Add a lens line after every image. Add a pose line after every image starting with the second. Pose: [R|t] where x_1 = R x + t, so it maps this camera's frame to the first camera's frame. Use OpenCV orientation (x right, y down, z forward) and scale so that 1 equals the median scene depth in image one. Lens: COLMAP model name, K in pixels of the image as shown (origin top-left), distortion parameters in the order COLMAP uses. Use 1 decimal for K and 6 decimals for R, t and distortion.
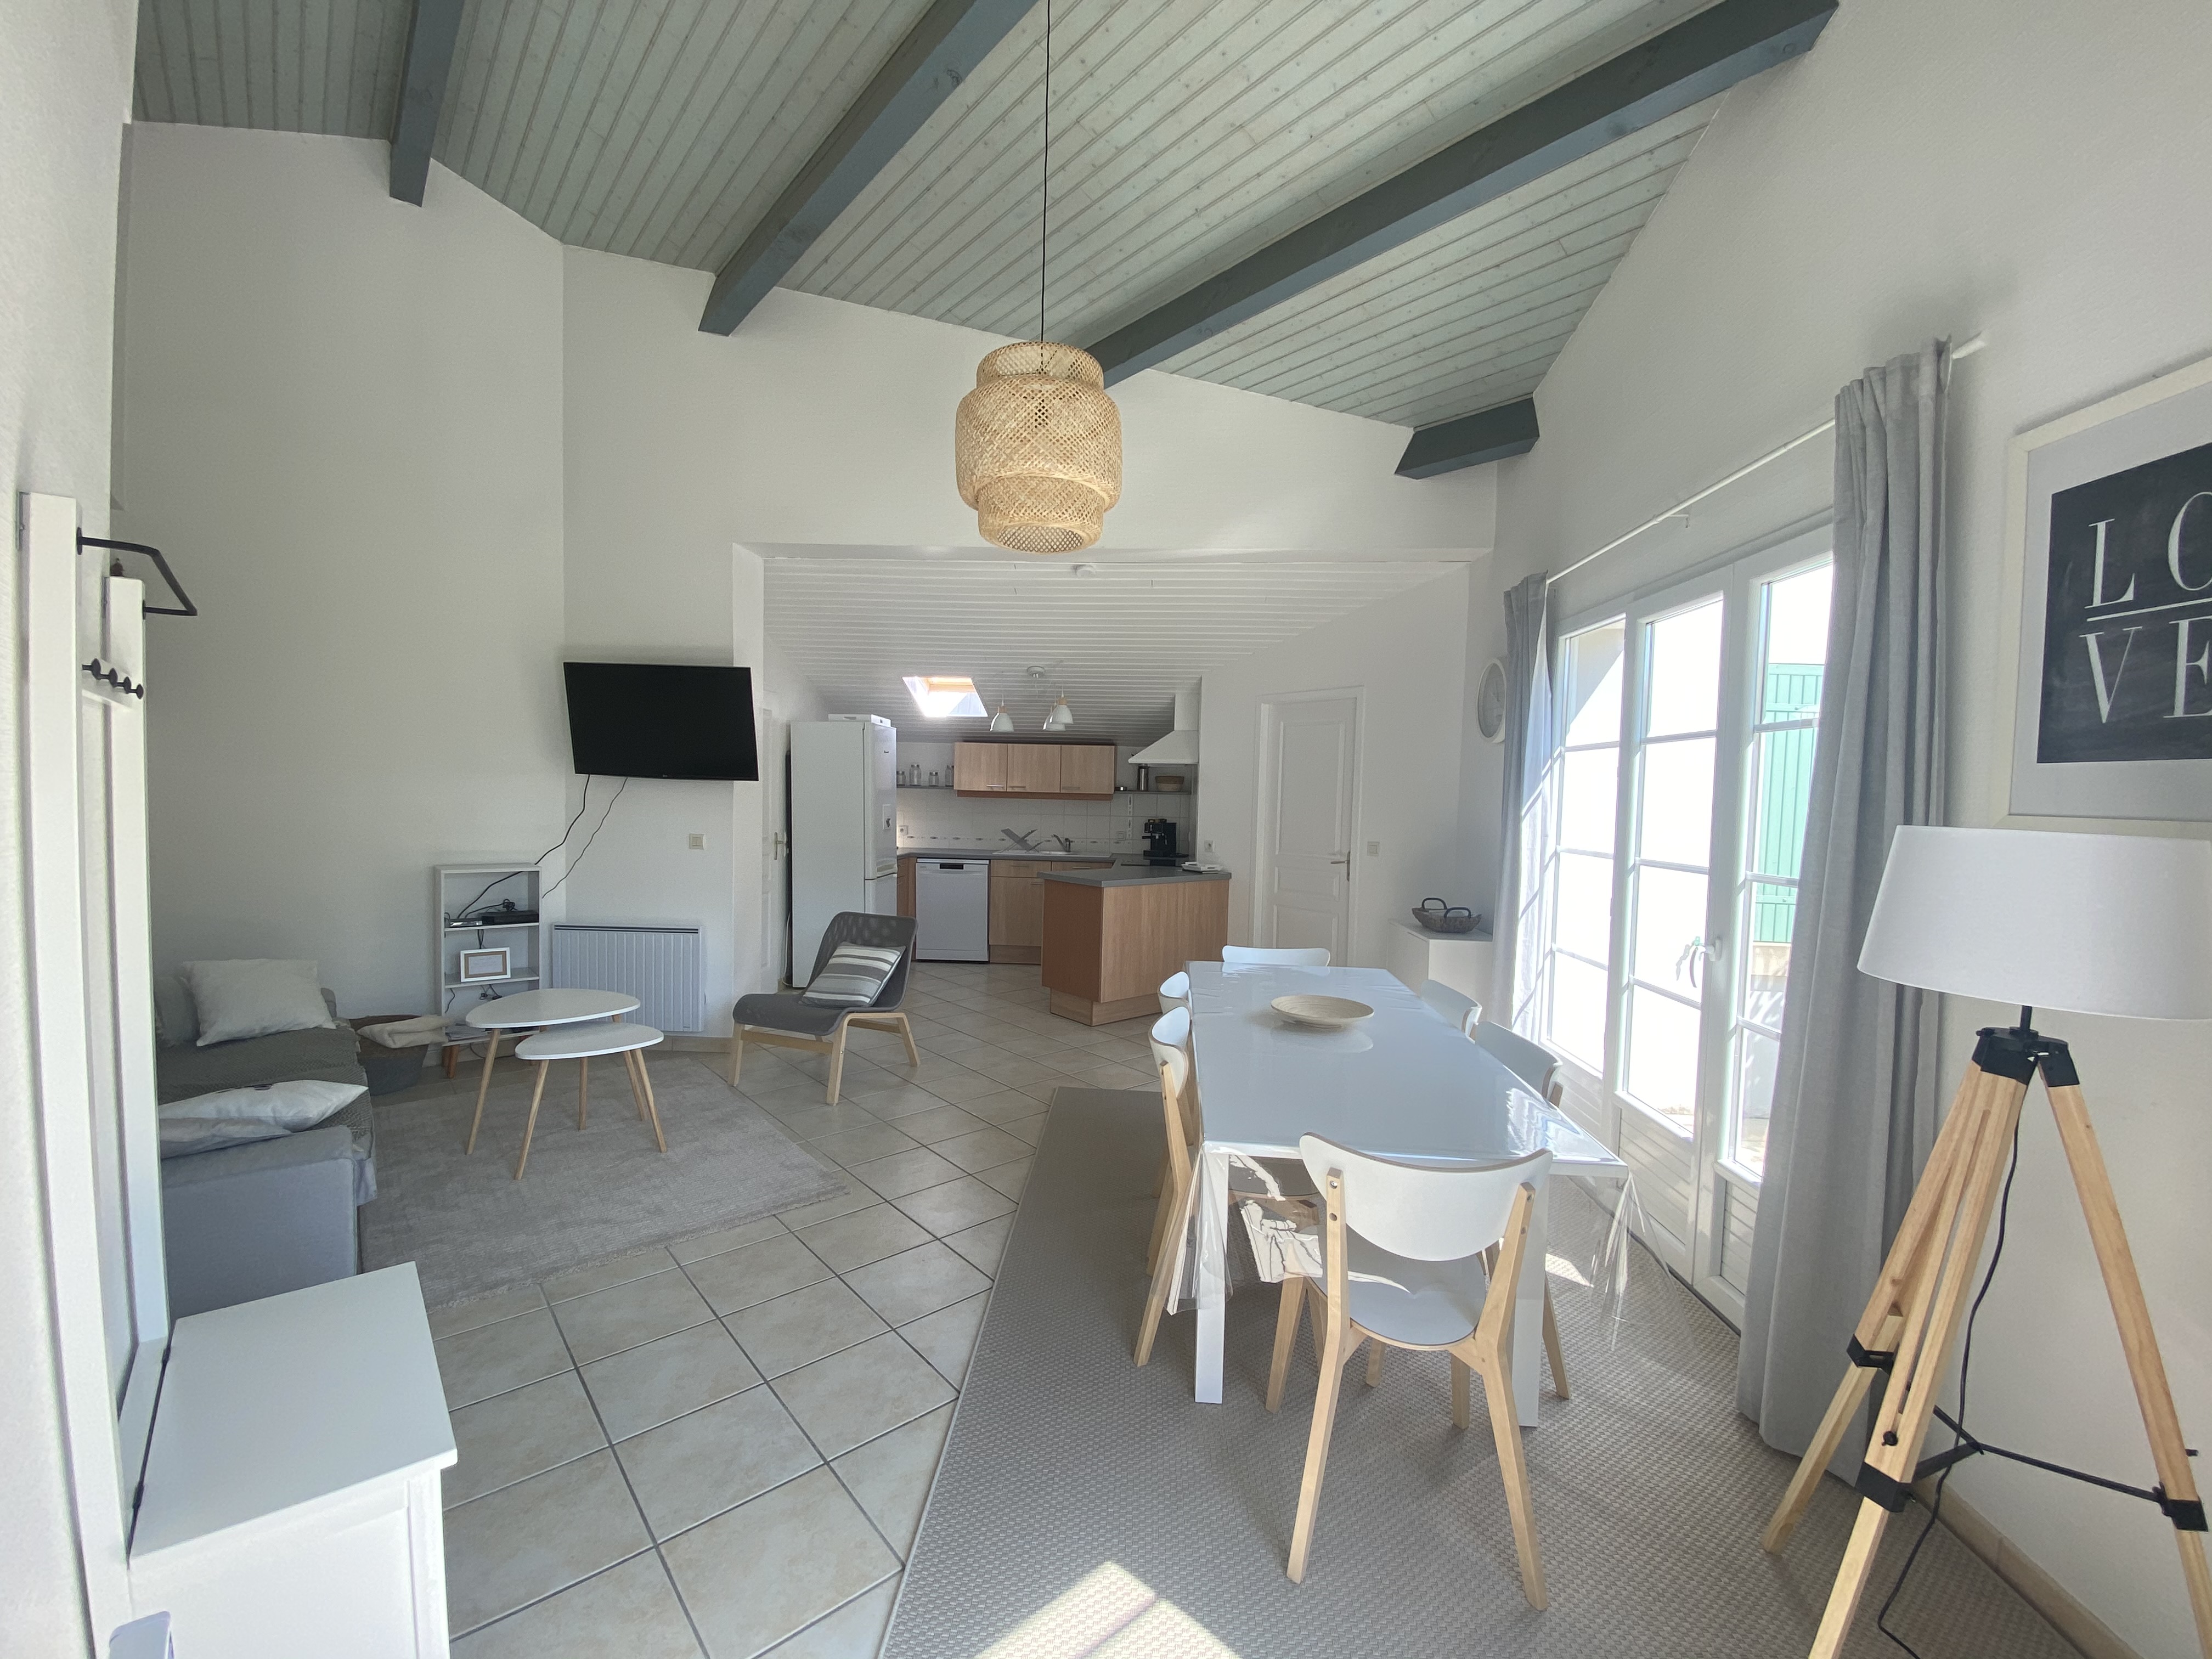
lens RADIAL K [[892.7, 0, 1099.4], [0, 892.7, 836.6], [0, 0, 1]] dist [0.019376, -0.022054]
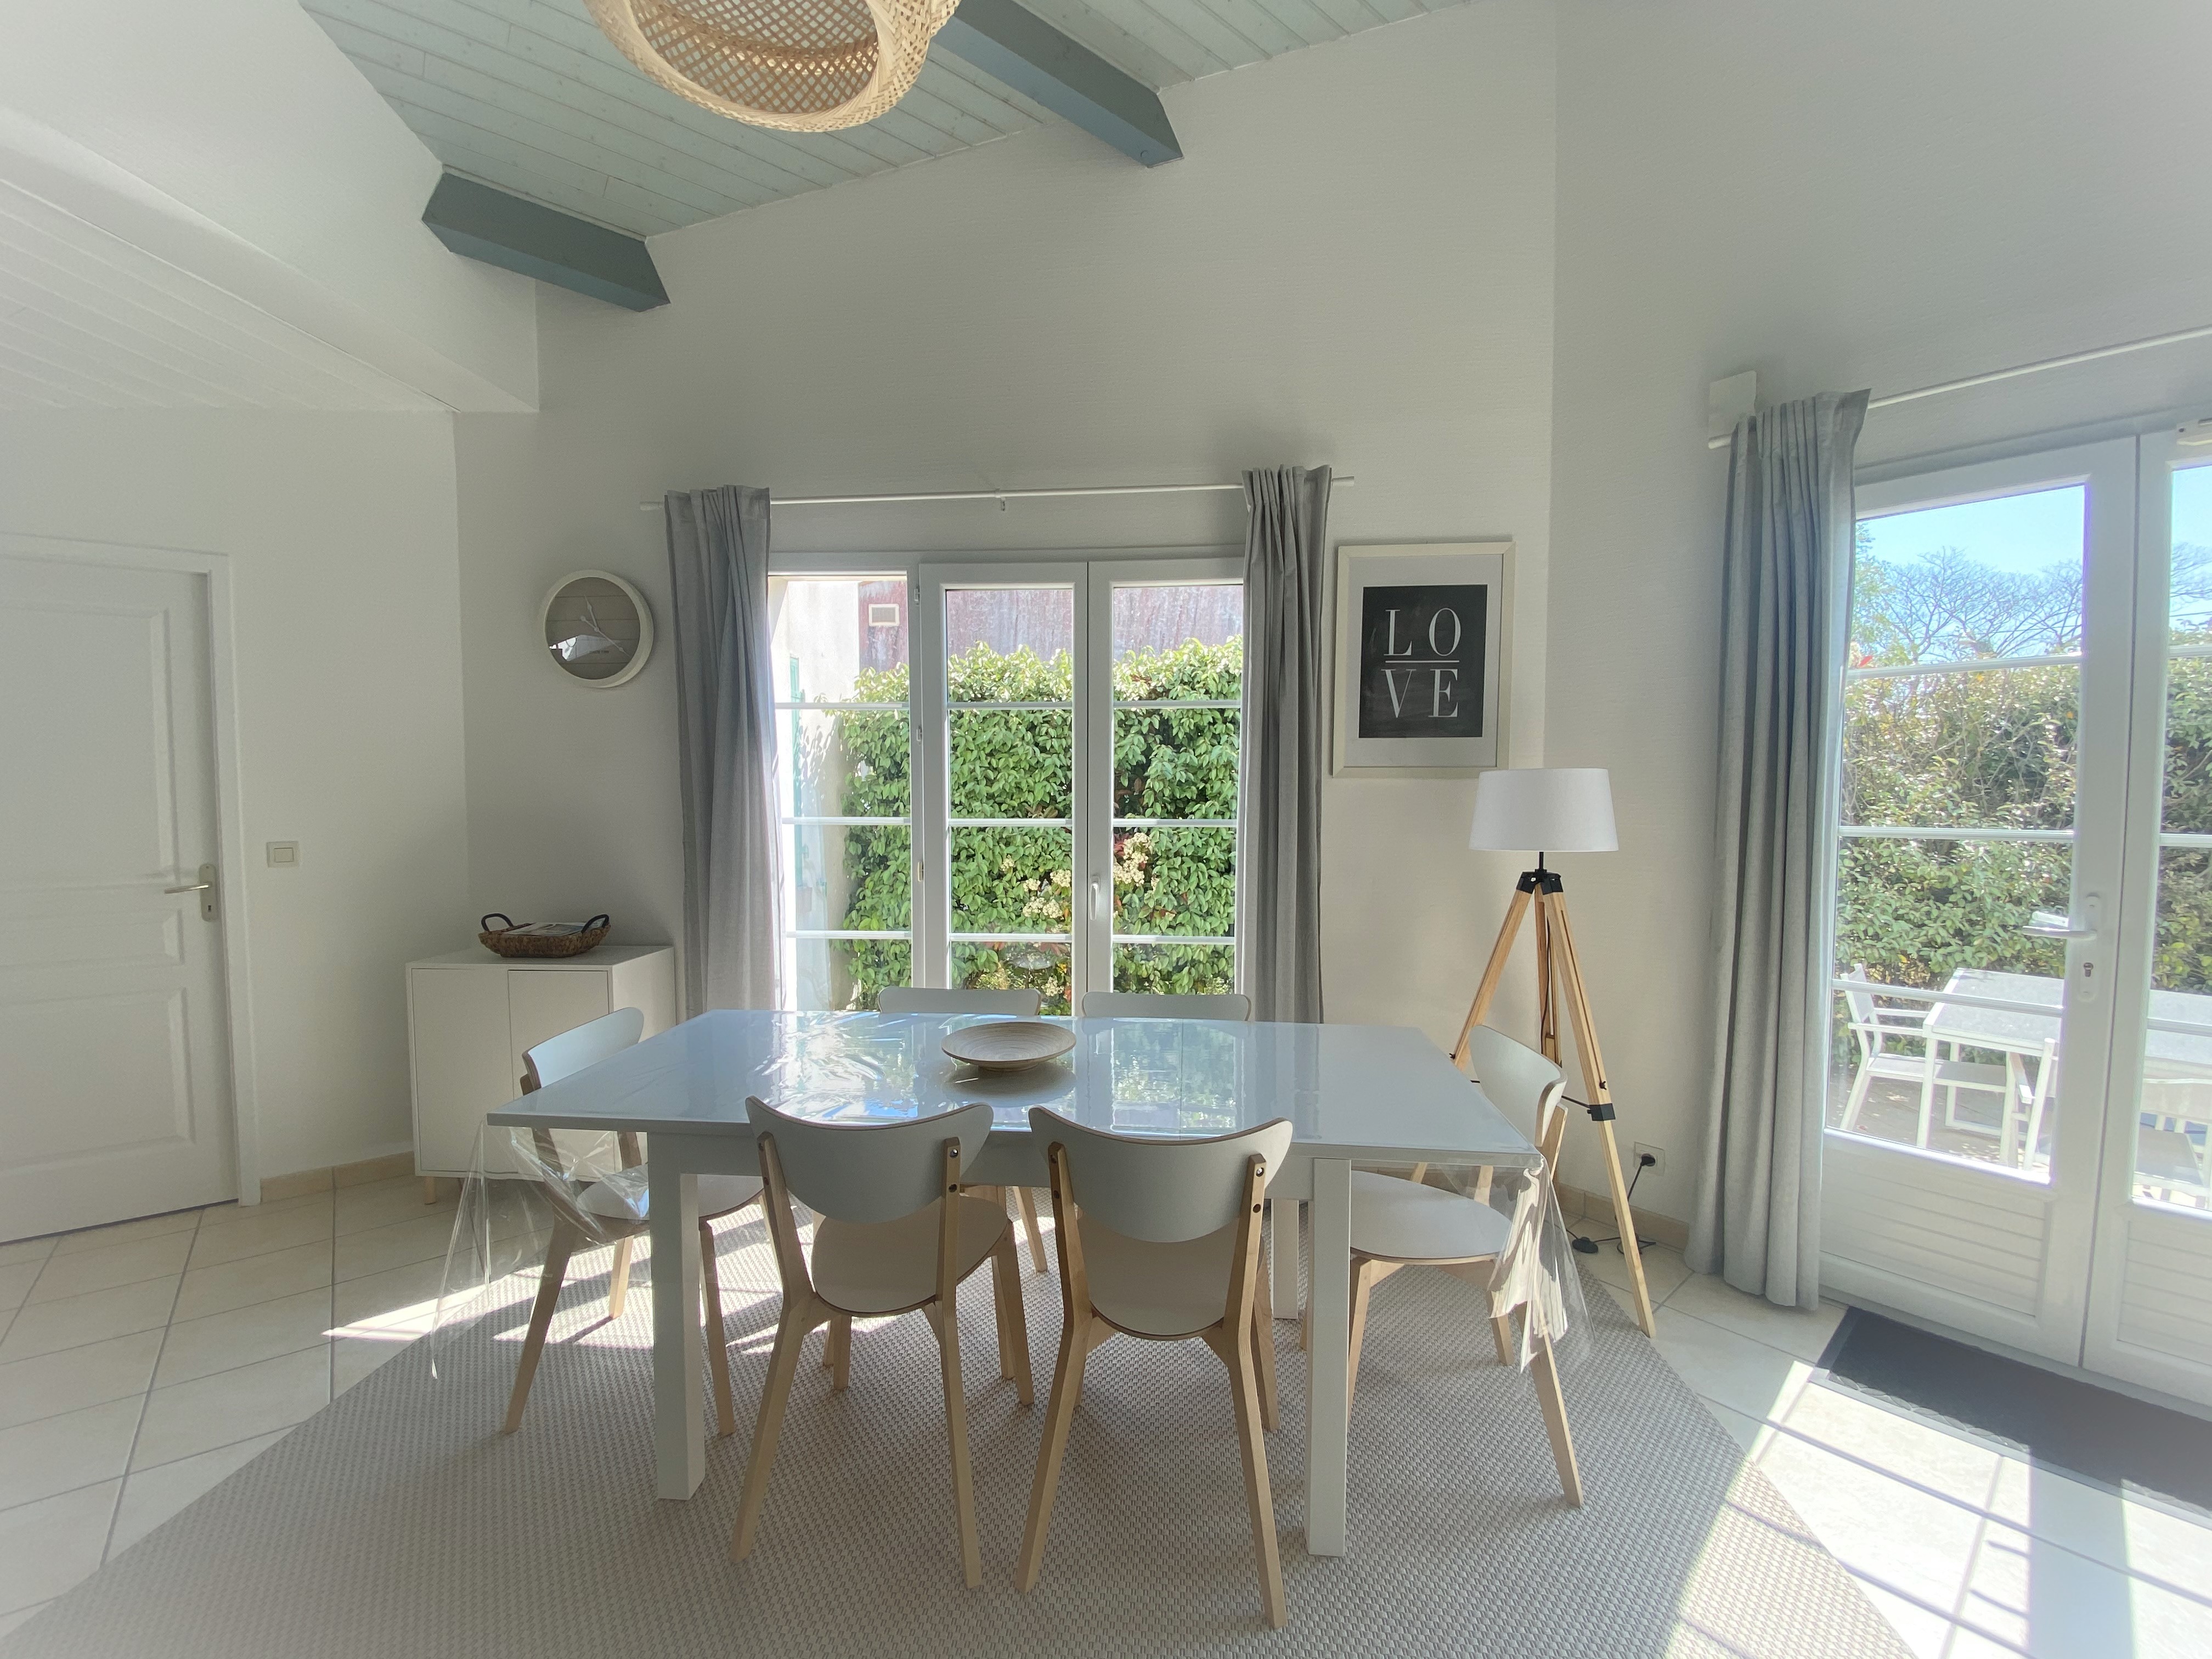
lens RADIAL K [[892.7, 0, 1099.4], [0, 892.7, 836.6], [0, 0, 1]] dist [0.019376, -0.022054]
pose [[0.019182, -0.074036, 0.997071, -0.765545], [0.049617, 0.996096, 0.073009, -0.041714], [-0.998584, 0.048072, 0.022780, 1.491416]]
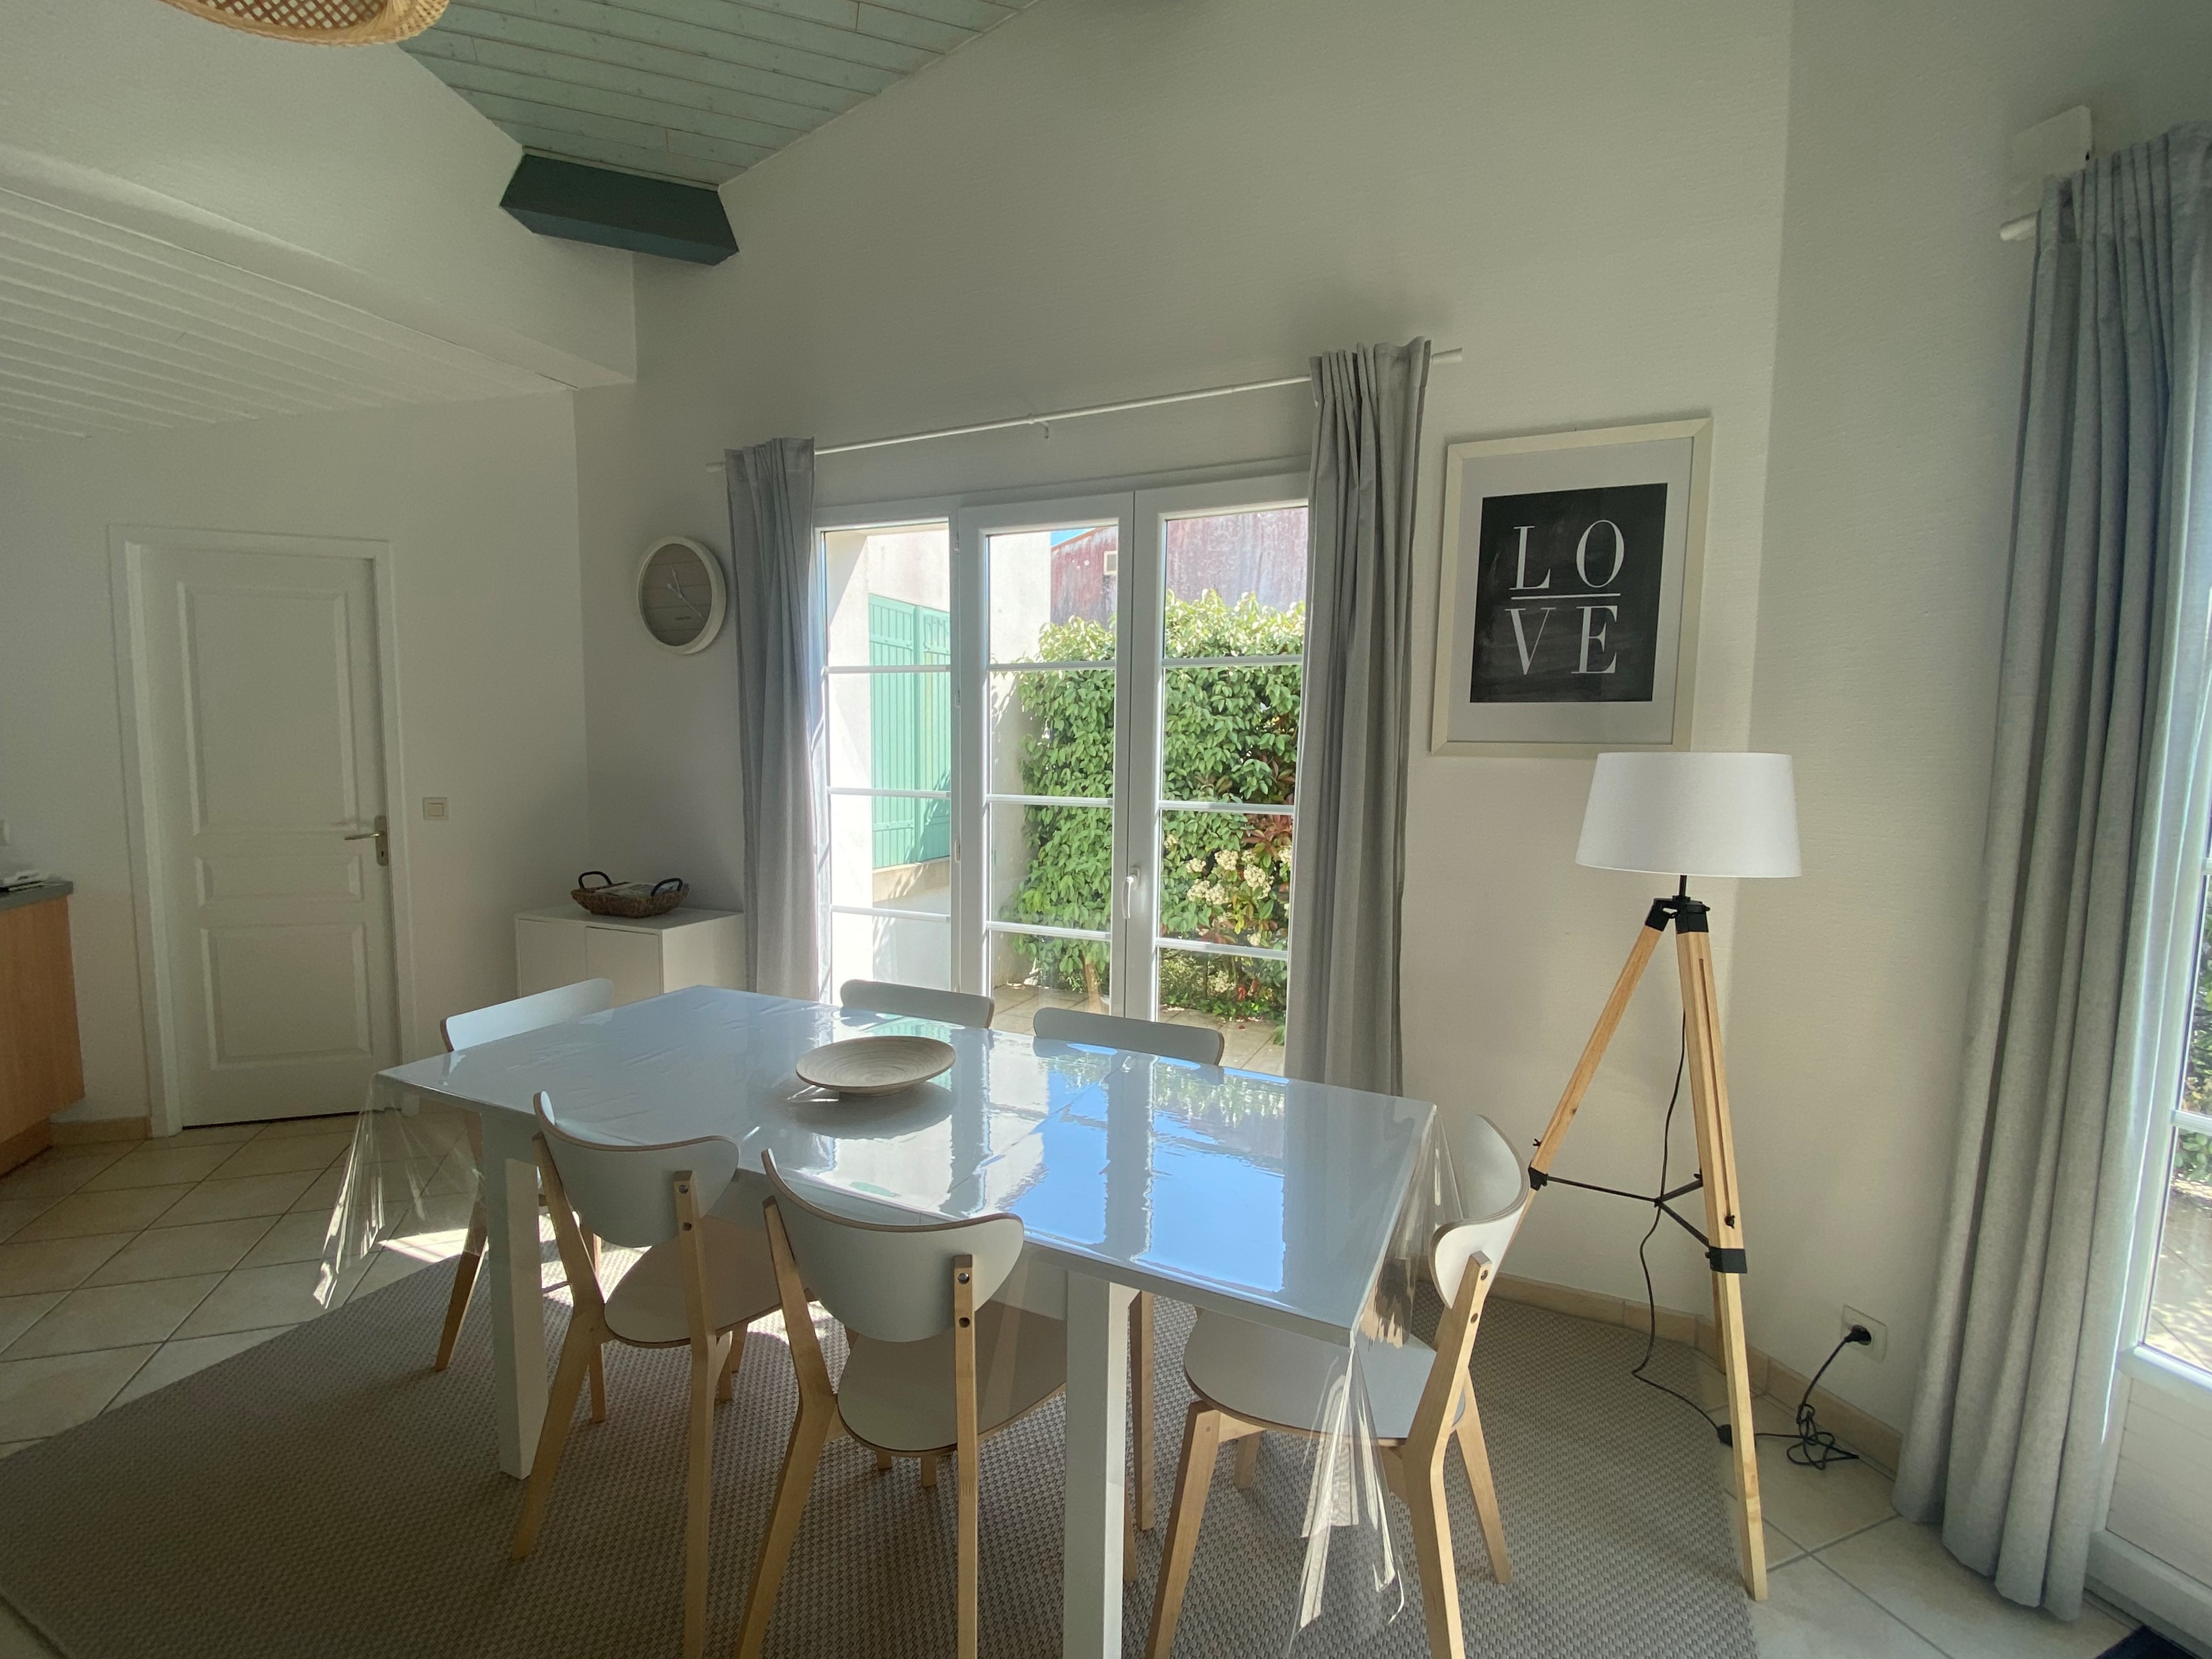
lens RADIAL K [[971.0, 0, 1106.7], [0, 971.0, 837.1], [0, 0, 1]] dist [0.012206, -0.017927]
pose [[0.353027, -0.104709, 0.929736, -0.523029], [0.040323, 0.994497, 0.096692, -0.044458], [-0.934744, 0.003355, 0.355306, 0.992639]]
